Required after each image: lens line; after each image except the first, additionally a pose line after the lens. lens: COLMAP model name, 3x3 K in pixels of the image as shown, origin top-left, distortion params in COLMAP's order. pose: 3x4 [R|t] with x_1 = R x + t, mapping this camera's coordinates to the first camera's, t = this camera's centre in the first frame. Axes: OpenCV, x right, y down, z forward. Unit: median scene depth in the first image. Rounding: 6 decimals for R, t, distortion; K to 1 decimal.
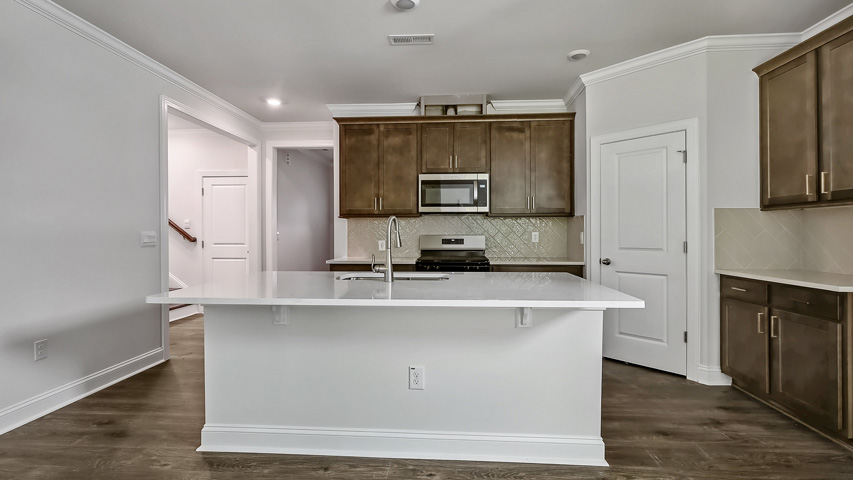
lens RADIAL K [[392.0, 0, 427.1], [0, 392.0, 233.4], [0, 0, 1]] dist [0.000494, 0.000296]
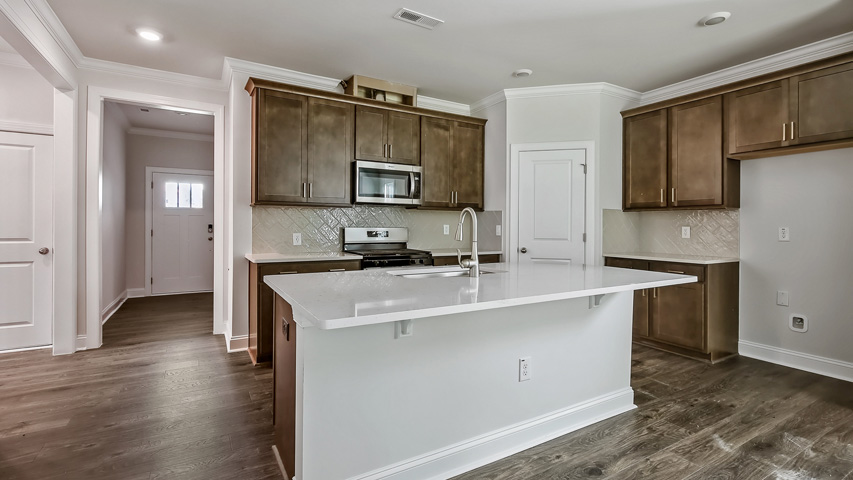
lens RADIAL K [[395.9, 0, 426.9], [0, 395.9, 225.7], [0, 0, 1]] dist [0.000106, 0.000160]
pose [[0.827905, 0.006242, 0.560834, -0.403897], [-0.007083, 0.999975, -0.000673, 0.000238], [-0.560824, -0.003415, 0.827928, 0.147448]]
